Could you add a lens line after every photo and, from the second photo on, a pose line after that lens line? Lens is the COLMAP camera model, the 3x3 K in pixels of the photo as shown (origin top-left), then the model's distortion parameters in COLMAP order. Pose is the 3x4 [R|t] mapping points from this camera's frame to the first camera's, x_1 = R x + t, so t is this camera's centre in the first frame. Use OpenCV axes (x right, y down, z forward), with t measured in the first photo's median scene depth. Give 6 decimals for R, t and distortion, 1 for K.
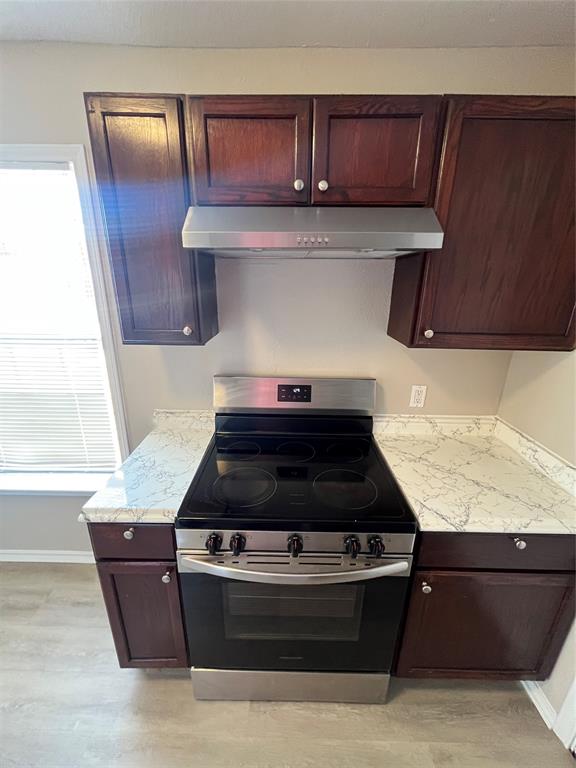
lens RADIAL K [[310.7, 0, 288.5], [0, 310.7, 384.2], [0, 0, 1]] dist [0.001264, 0.000688]
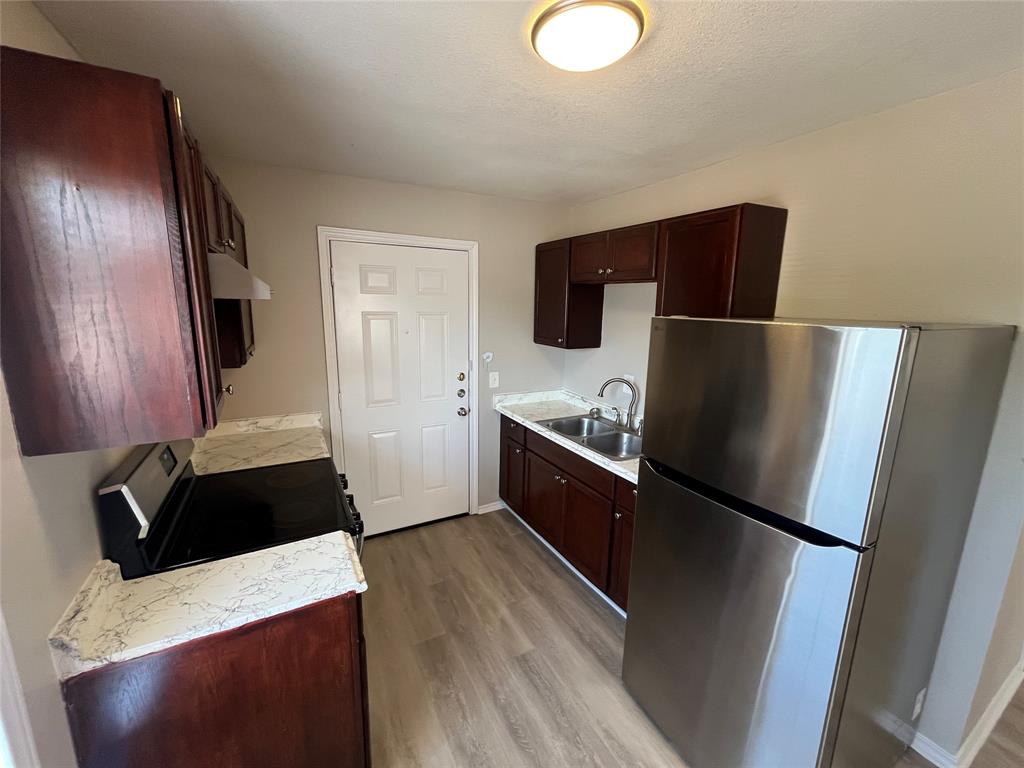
lens RADIAL K [[414.3, 0, 515.0], [0, 414.3, 382.7], [0, 0, 1]] dist [0.001264, 0.000688]
pose [[-0.499393, -0.189963, 0.845293, -1.418723], [0.238797, 0.907692, 0.345066, -0.336729], [-0.832816, 0.374177, -0.407932, 0.710343]]
